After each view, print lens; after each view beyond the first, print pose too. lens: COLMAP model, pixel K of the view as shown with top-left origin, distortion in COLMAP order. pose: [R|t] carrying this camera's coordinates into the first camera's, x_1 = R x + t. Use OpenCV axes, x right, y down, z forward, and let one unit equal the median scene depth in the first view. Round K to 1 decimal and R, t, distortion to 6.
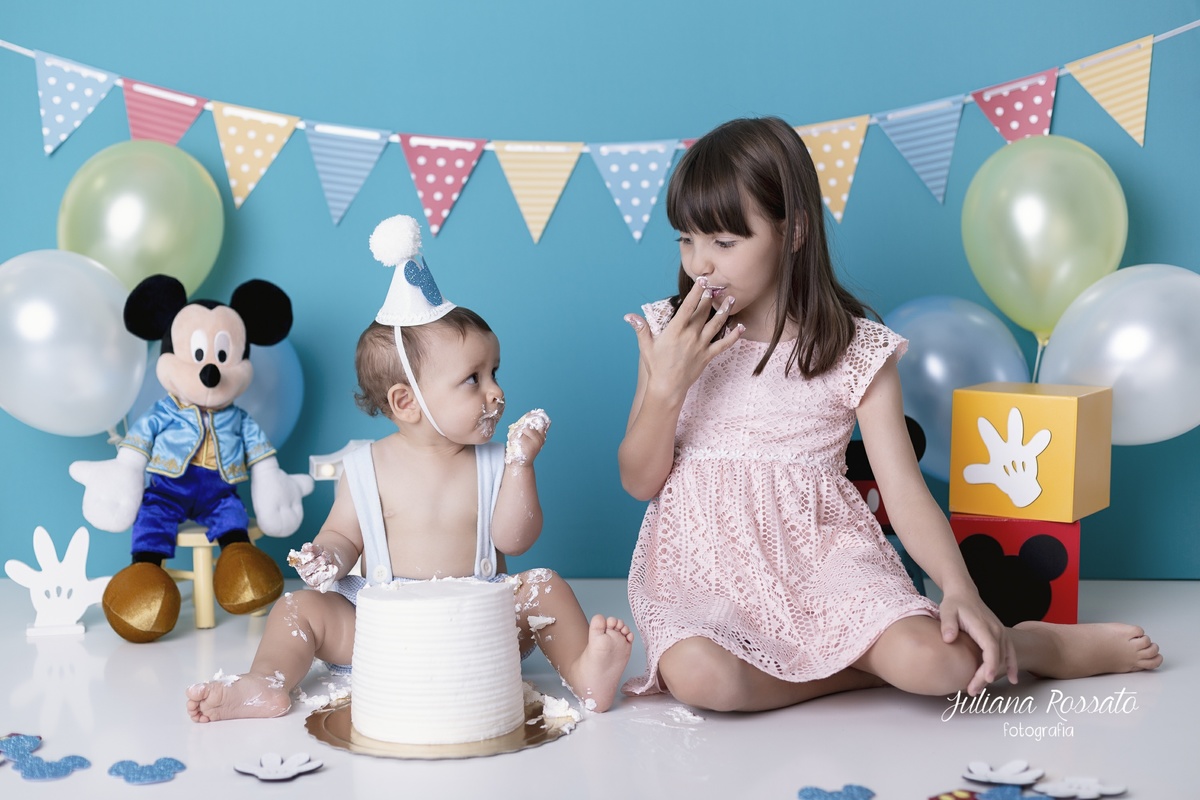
lens RADIAL K [[1674.1, 0, 600.0], [0, 1674.1, 400.0], [0, 0, 1]] dist [0.005488, -0.115110]
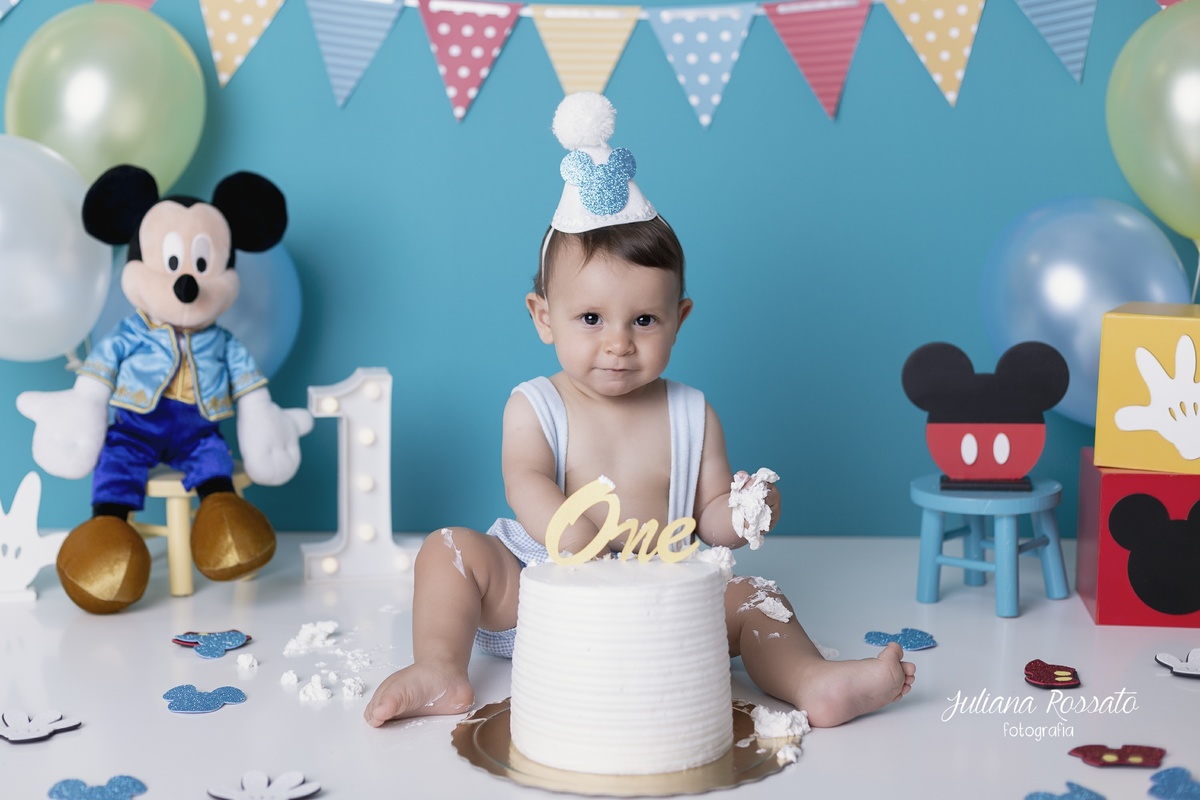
lens RADIAL K [[1758.0, 0, 572.7], [0, 1758.0, 383.0], [0, 0, 1]] dist [-0.004830, -0.038461]
pose [[0.999584, 0.006643, -0.028071, -0.019623], [-0.005553, 0.999234, 0.038745, -0.002738], [0.028307, -0.038573, 0.998855, 0.143956]]
